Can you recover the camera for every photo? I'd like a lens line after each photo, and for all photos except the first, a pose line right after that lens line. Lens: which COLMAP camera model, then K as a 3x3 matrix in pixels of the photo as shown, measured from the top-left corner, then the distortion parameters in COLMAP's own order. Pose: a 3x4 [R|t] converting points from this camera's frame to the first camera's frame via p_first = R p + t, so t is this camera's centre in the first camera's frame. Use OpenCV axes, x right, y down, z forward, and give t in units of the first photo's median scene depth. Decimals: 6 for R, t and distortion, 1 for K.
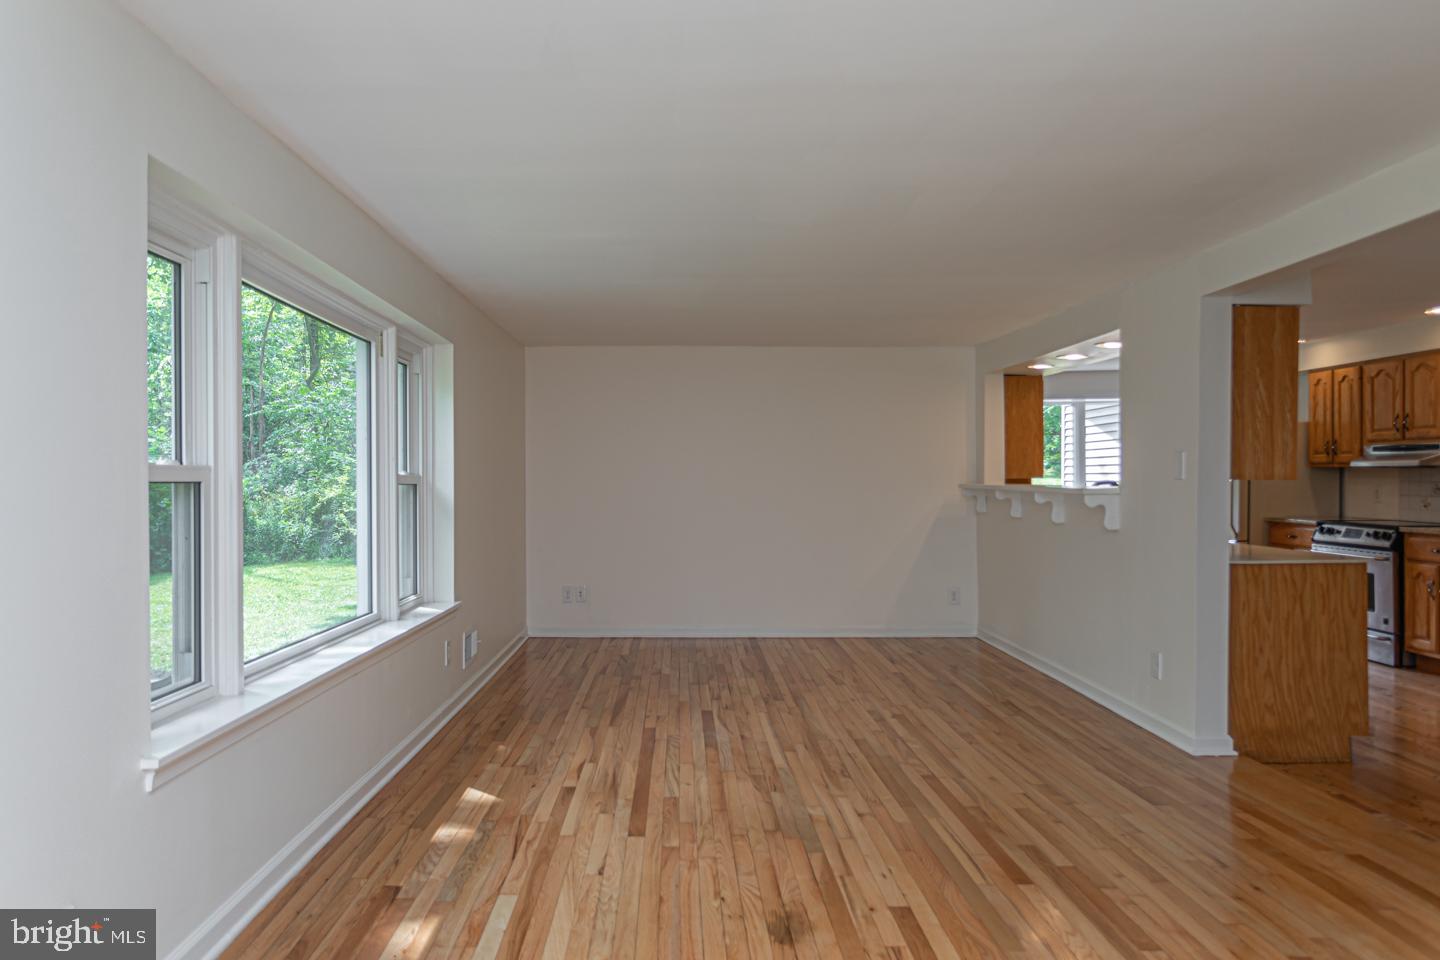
lens RADIAL K [[973.4, 0, 629.1], [0, 973.4, 478.7], [0, 0, 1]] dist [-0.020397, 0.002720]
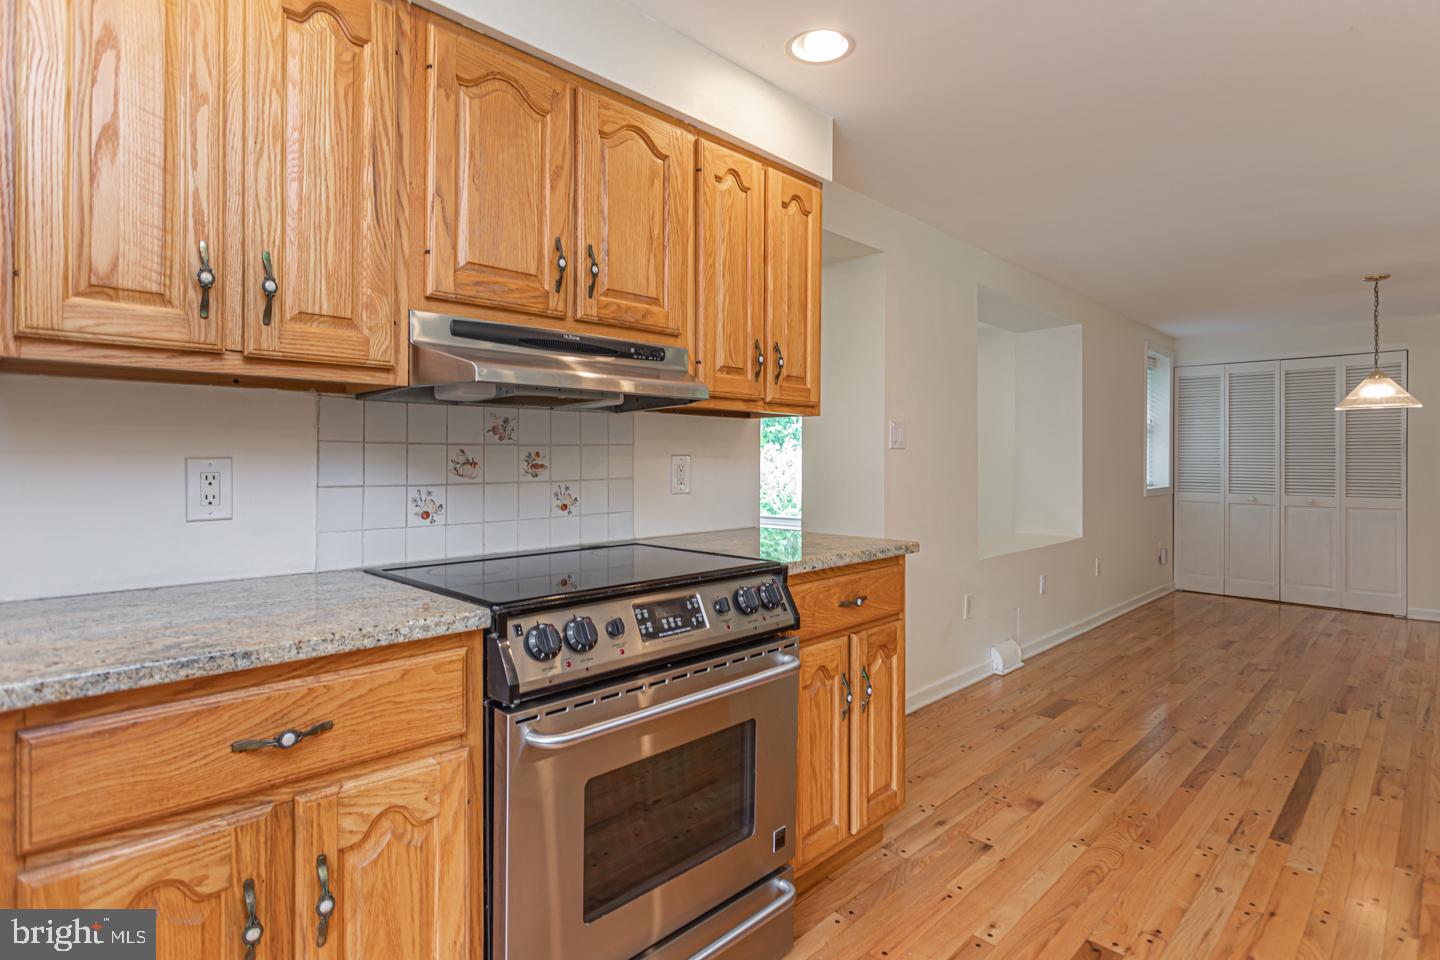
lens RADIAL K [[740.0, 0, 683.9], [0, 740.0, 465.2], [0, 0, 1]] dist [-0.005802, 0.000548]
pose [[-0.709342, -0.002199, 0.704861, 0.913806], [0.006737, 0.999928, 0.009900, 0.014113], [-0.704832, 0.011771, -0.709277, 1.776683]]
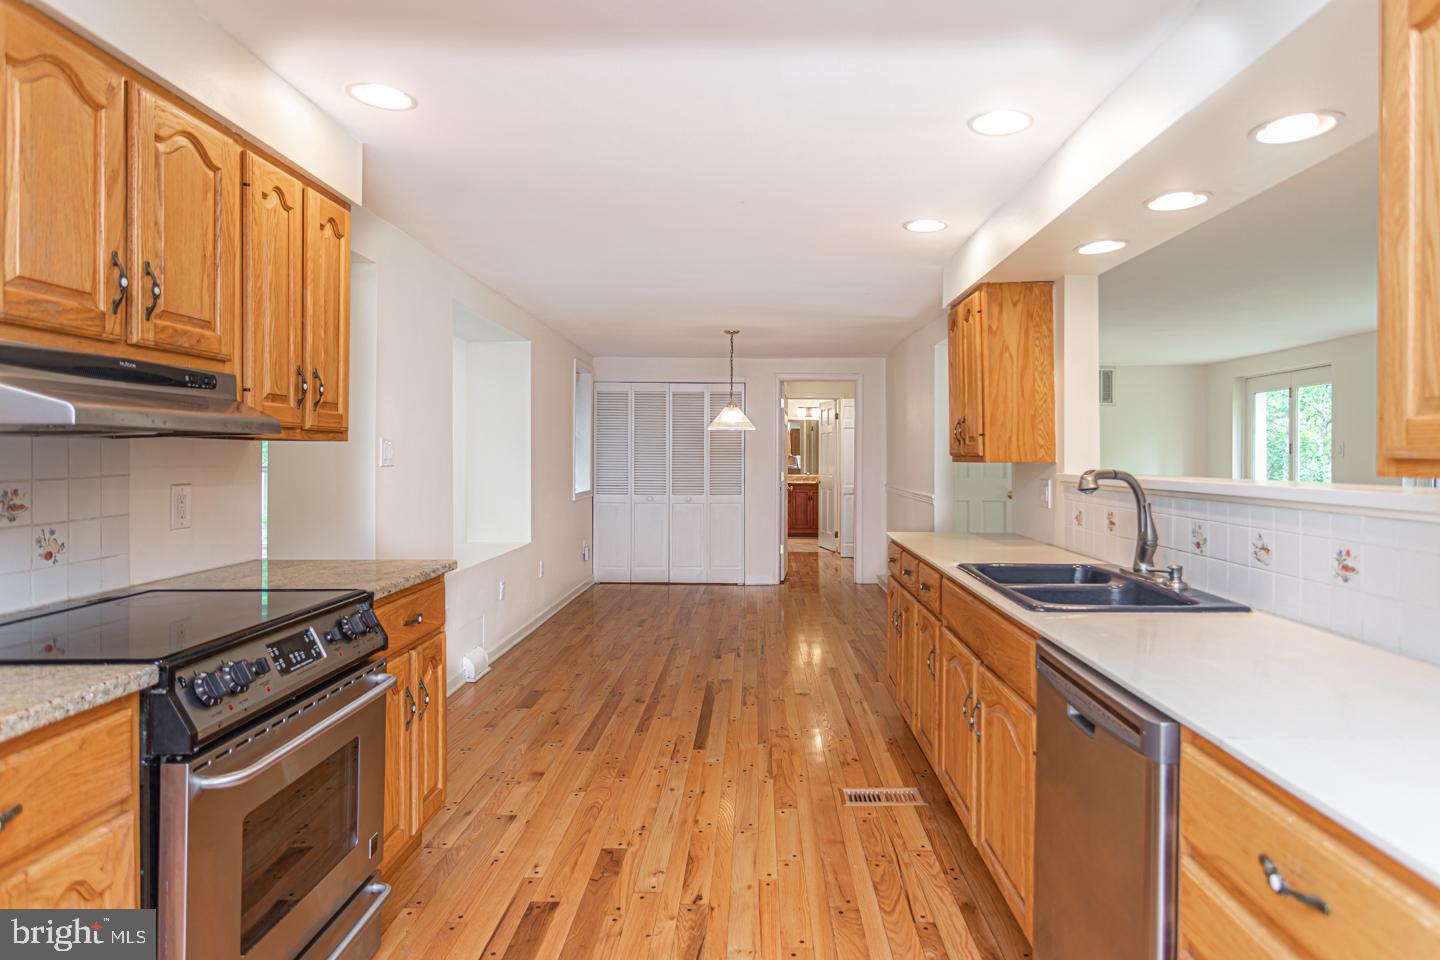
lens RADIAL K [[856.0, 0, 823.2], [0, 856.0, 457.6], [0, 0, 1]] dist [-0.008795, 0.010921]
pose [[-0.994680, -0.003310, -0.102961, 0.948097], [-0.004121, 0.999962, 0.007666, -0.010977], [0.102932, 0.008049, -0.994656, 1.979011]]
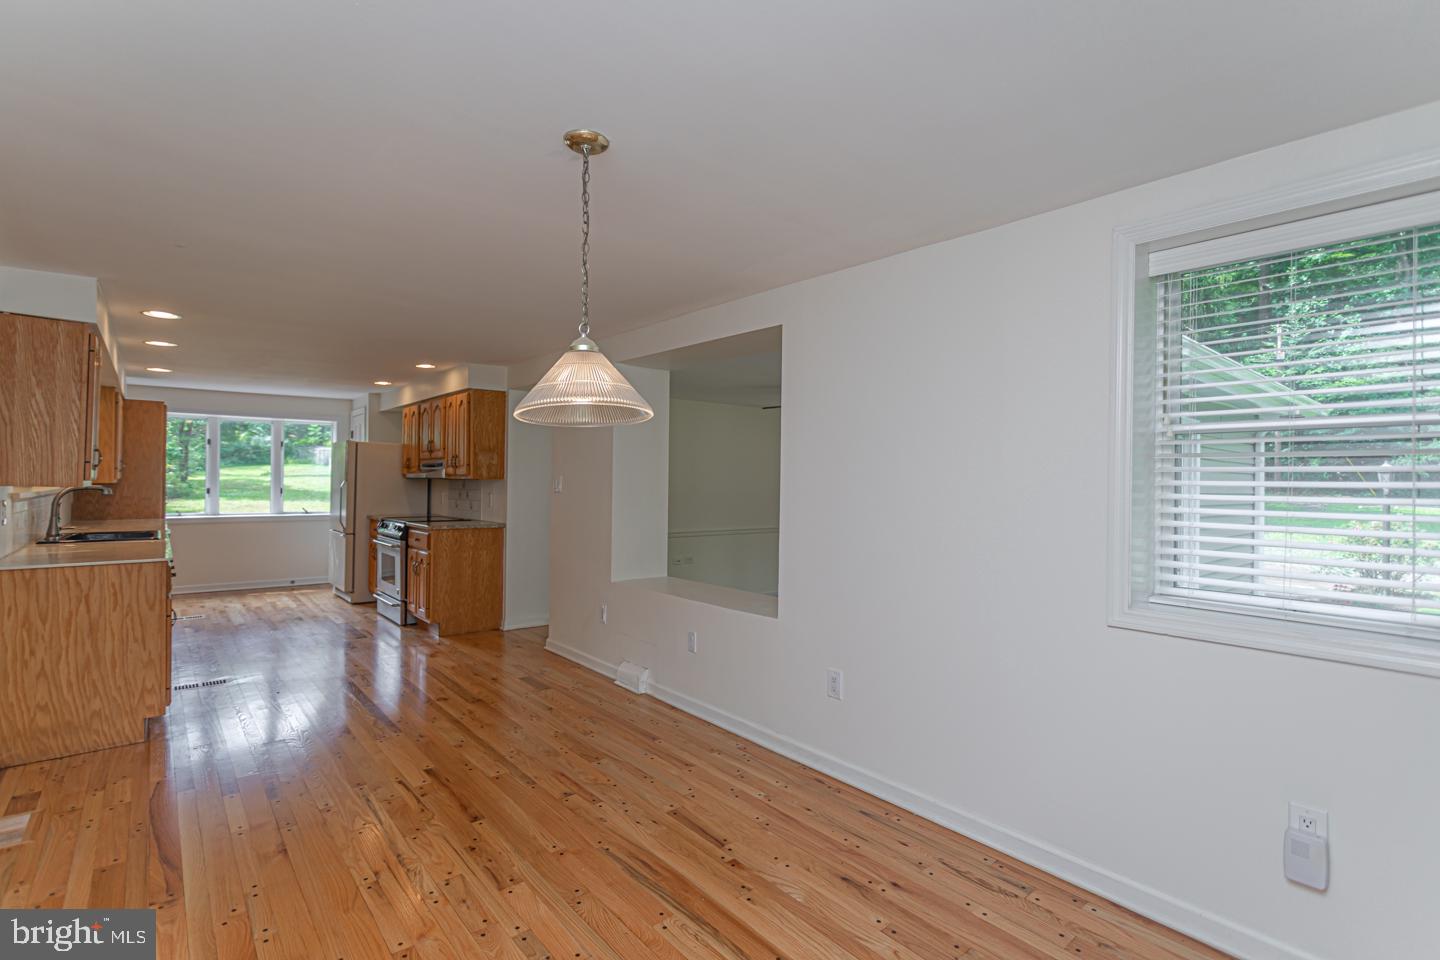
lens RADIAL K [[688.3, 0, 734.2], [0, 688.3, 470.6], [0, 0, 1]] dist [-0.001346, 0.004389]
pose [[0.743424, 0.024721, 0.668364, 0.715921], [-0.011400, 0.999640, -0.024294, -0.006491], [-0.668724, 0.010442, 0.743438, -0.050188]]
